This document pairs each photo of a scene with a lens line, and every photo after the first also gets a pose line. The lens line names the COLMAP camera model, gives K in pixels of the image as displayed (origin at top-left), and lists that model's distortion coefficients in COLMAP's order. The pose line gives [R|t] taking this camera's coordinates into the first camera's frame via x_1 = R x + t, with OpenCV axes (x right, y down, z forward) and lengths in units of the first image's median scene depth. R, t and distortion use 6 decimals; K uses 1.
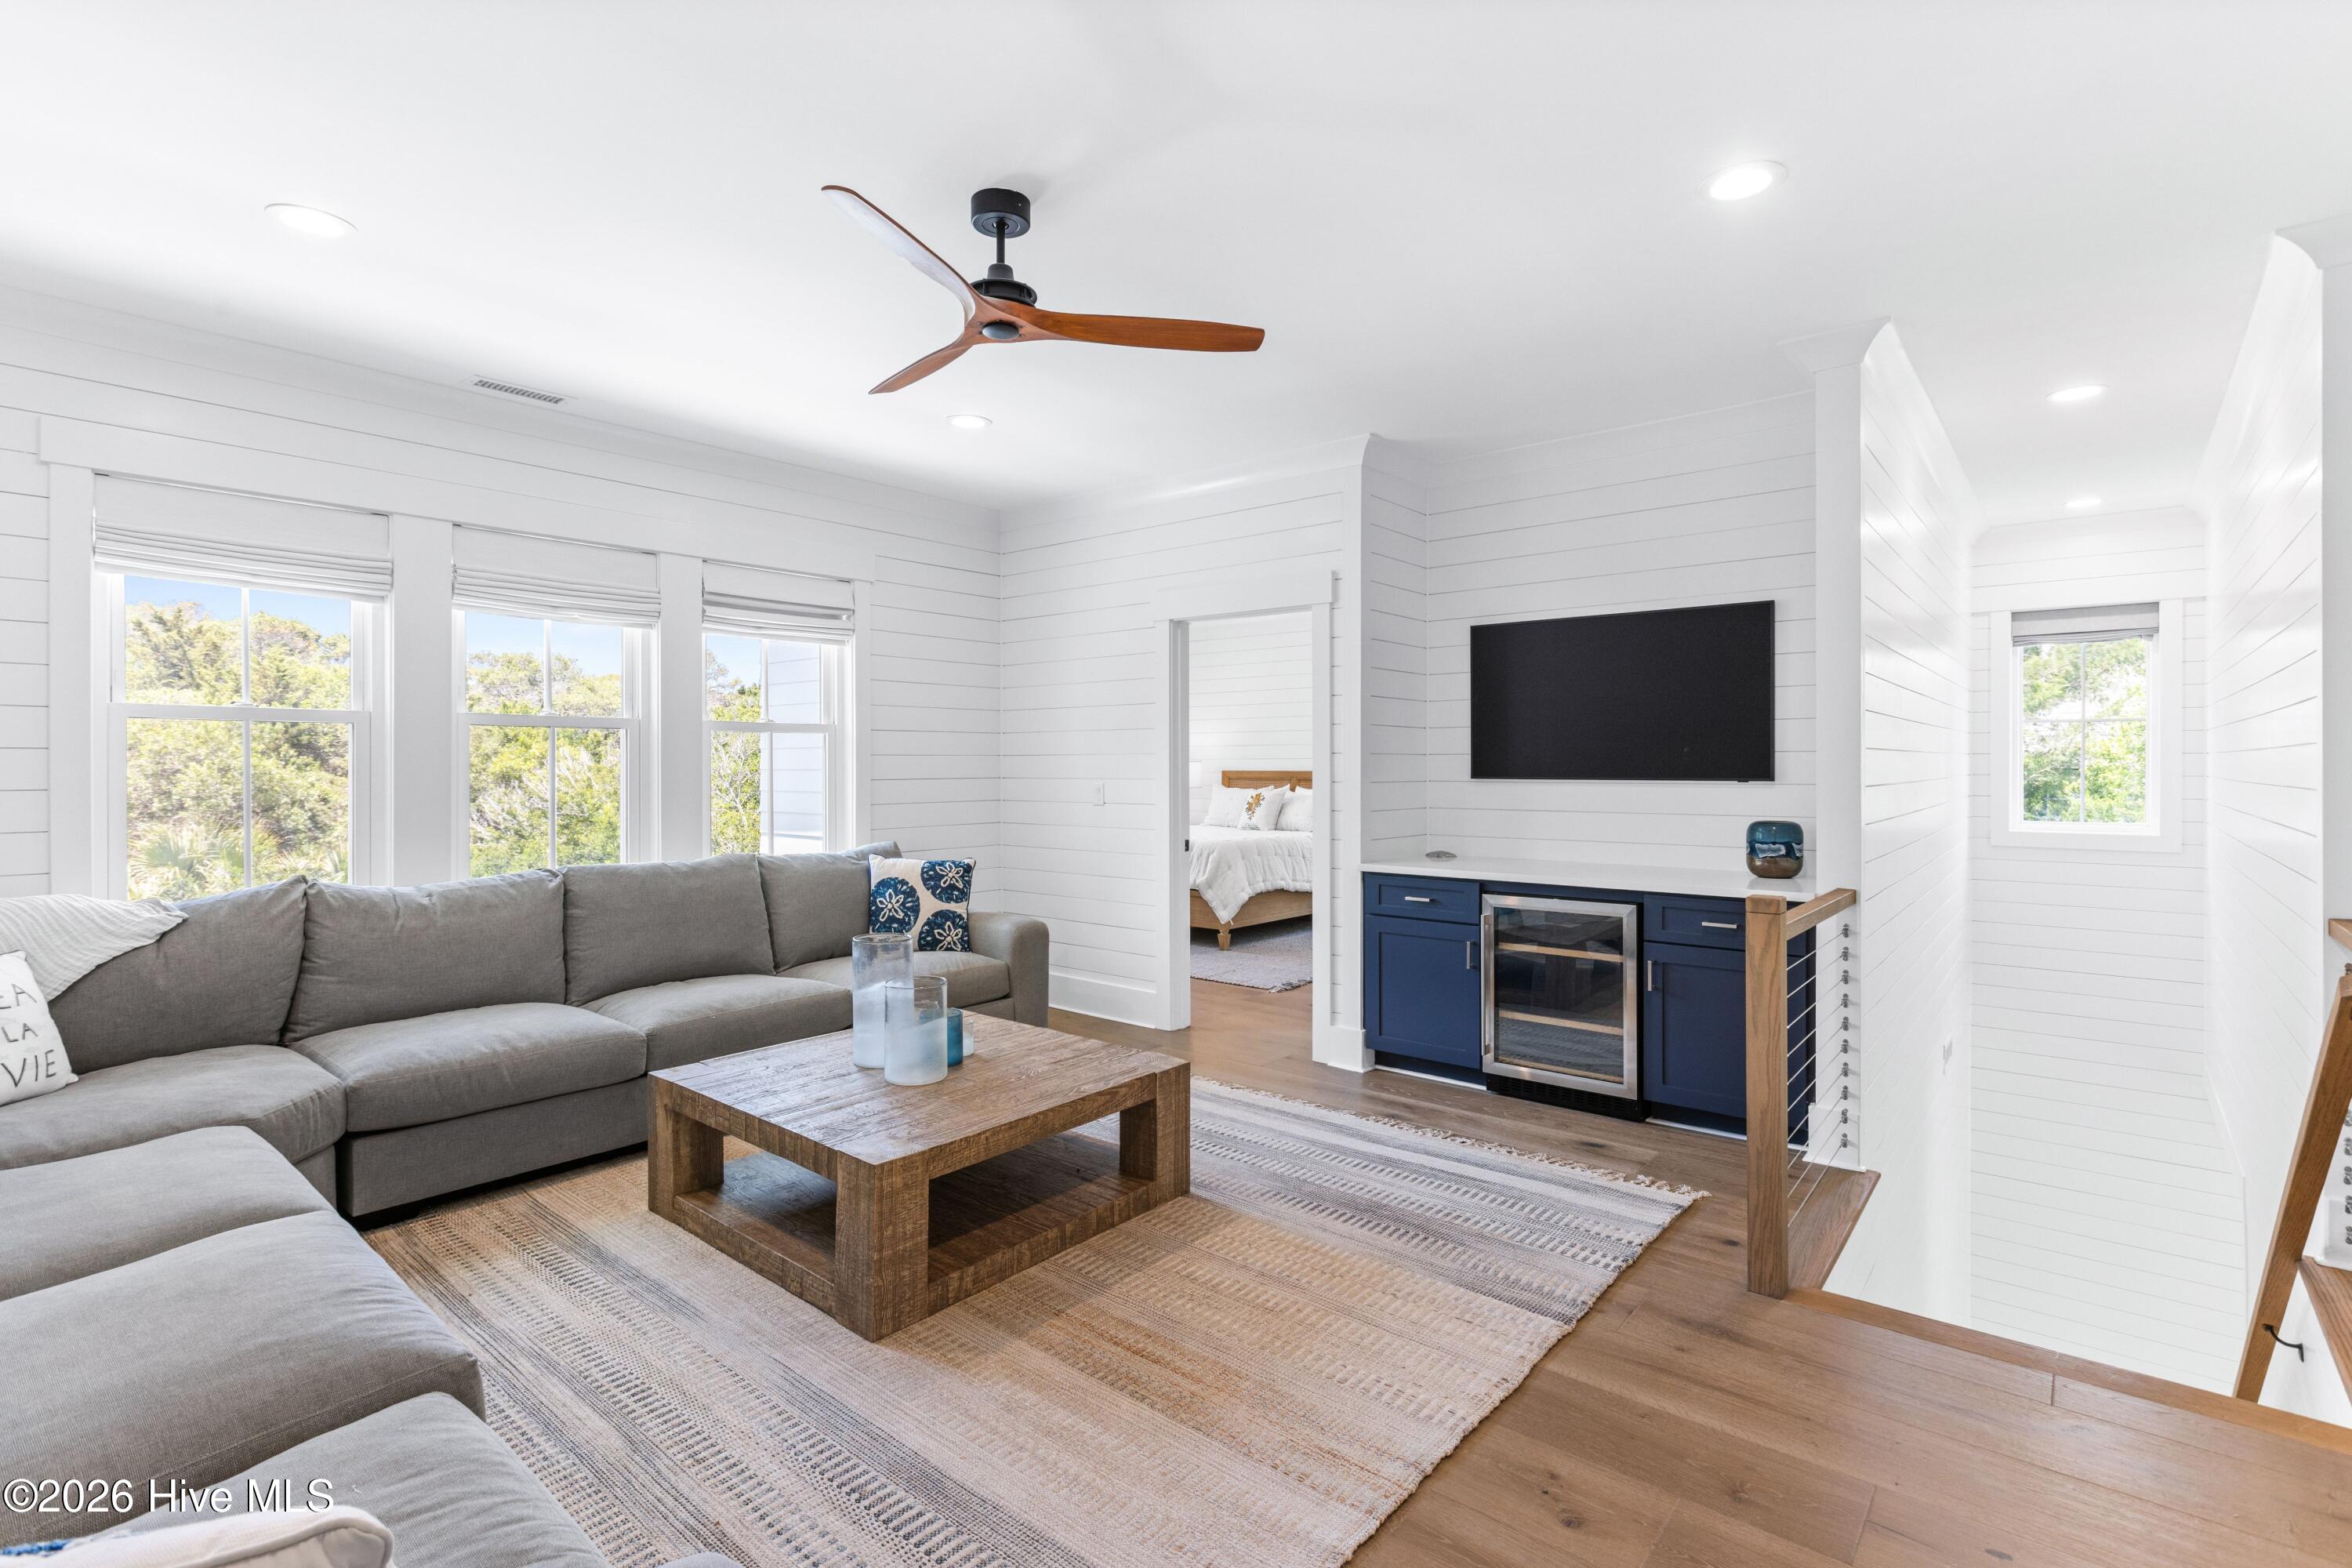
lens RADIAL K [[1072.7, 0, 1176.9], [0, 1072.7, 769.0], [0, 0, 1]] dist [-0.002109, 0.000139]
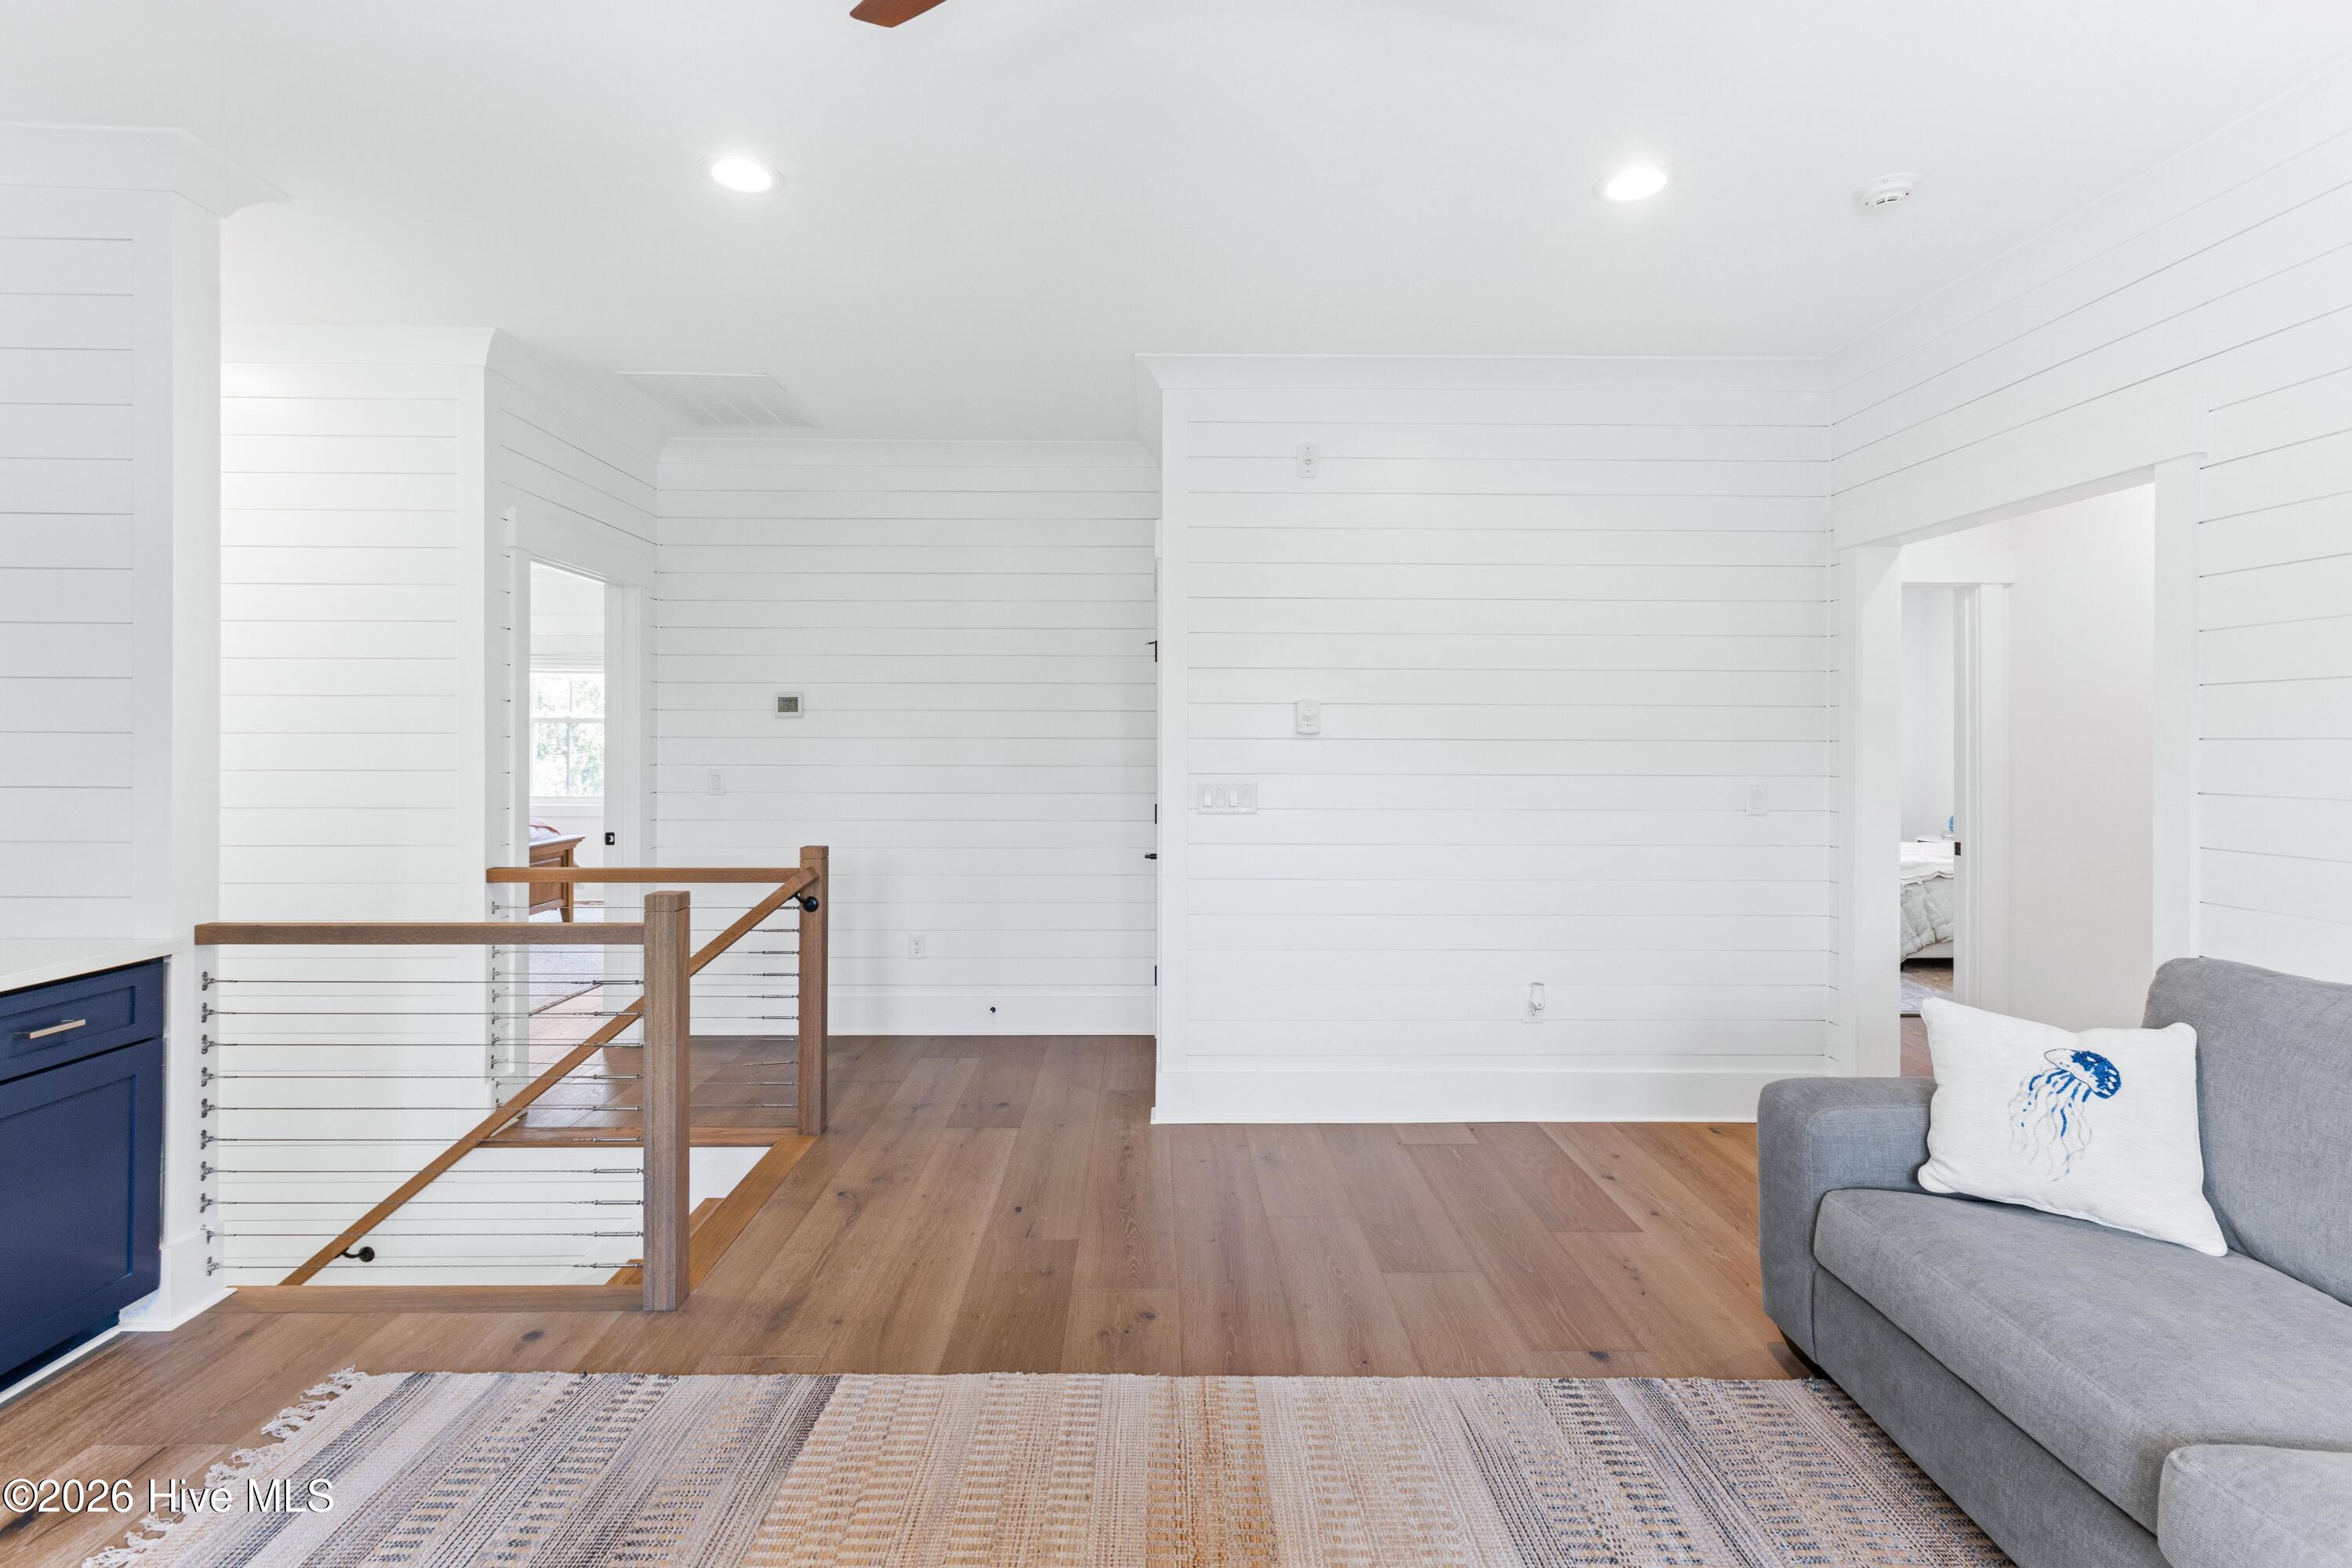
lens RADIAL K [[1051.6, 0, 1177.8], [0, 1051.6, 763.1], [0, 0, 1]] dist [0.003243, 0.000635]
pose [[-0.667250, -0.004818, 0.744818, -0.277191], [-0.001256, 0.999985, 0.005344, 0.003567], [-0.744833, 0.002630, -0.667246, 0.814774]]
